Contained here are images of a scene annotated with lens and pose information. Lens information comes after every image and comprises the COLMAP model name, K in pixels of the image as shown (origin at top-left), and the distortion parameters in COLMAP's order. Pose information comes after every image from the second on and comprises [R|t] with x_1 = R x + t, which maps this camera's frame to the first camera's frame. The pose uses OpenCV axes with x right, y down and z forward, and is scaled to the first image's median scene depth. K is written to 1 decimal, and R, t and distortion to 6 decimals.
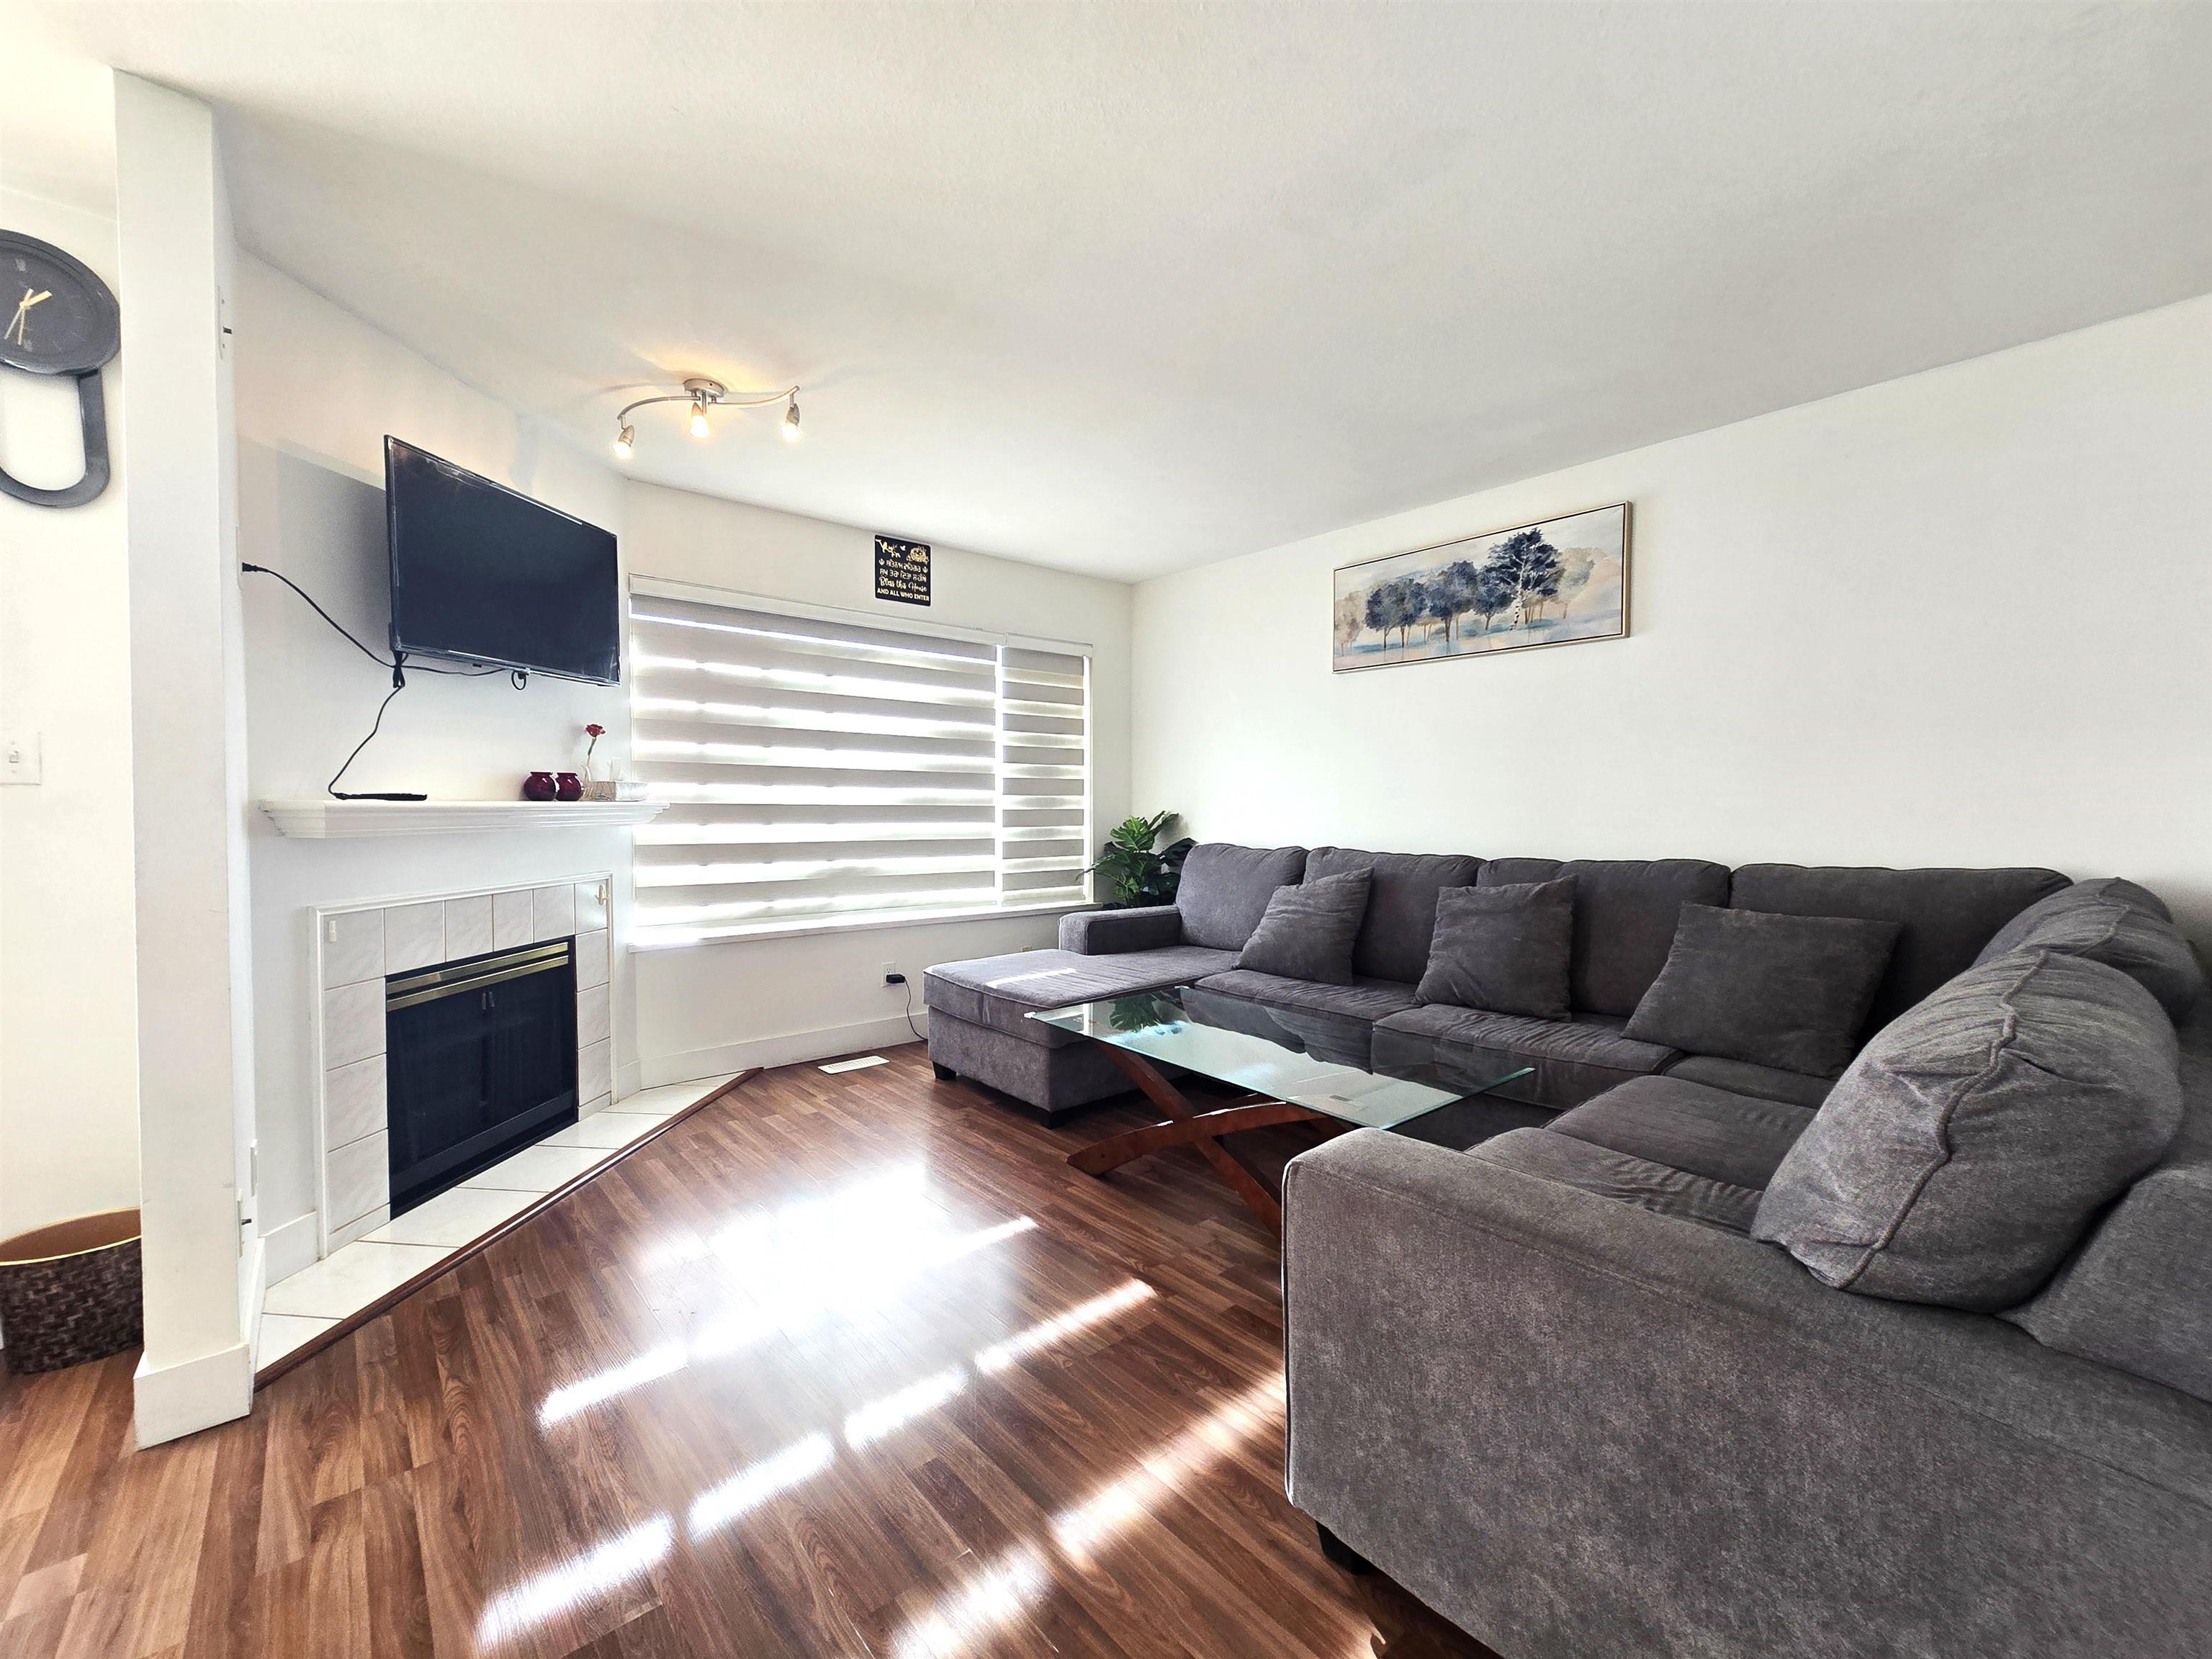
lens RADIAL K [[888.2, 0, 1106.0], [0, 888.2, 829.5], [0, 0, 1]] dist [-0.003098, -0.000263]
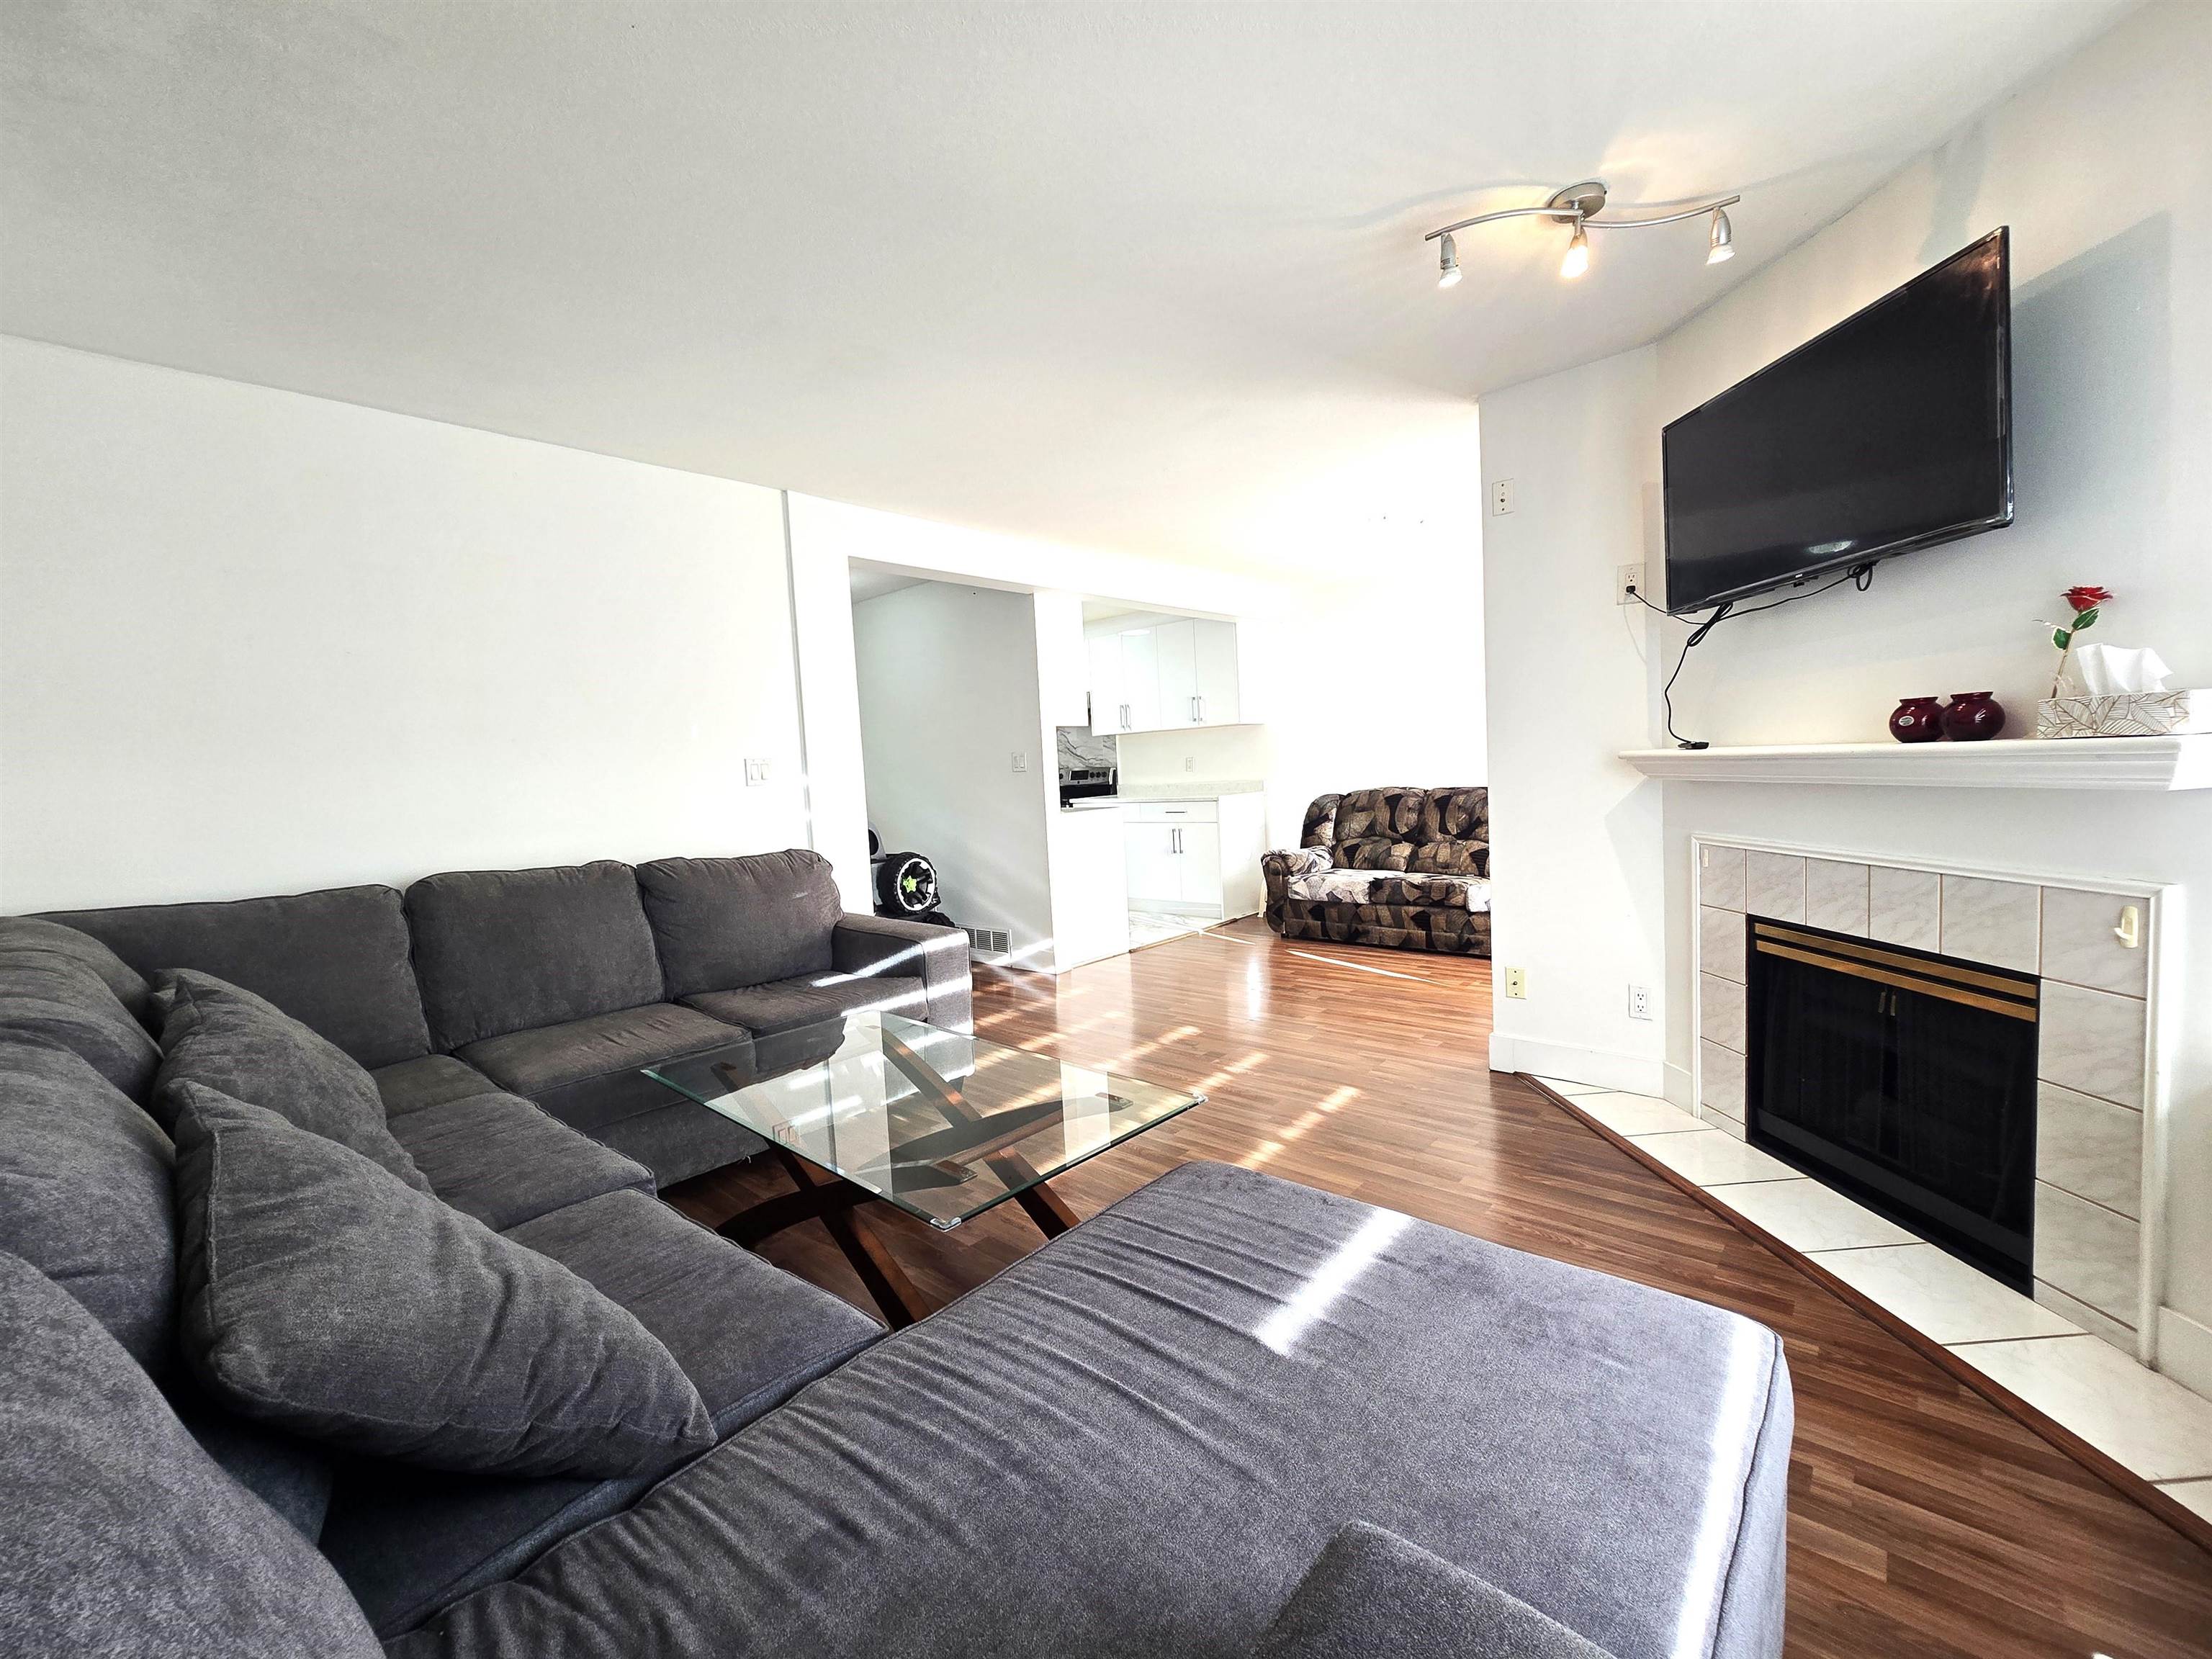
lens RADIAL K [[888.2, 0, 1106.0], [0, 888.2, 829.5], [0, 0, 1]] dist [-0.003098, -0.000263]
pose [[-0.990301, 0.054389, -0.127854, 0.043227], [0.041867, 0.994240, 0.098663, -0.043762], [0.132484, 0.092353, -0.986873, 1.194206]]
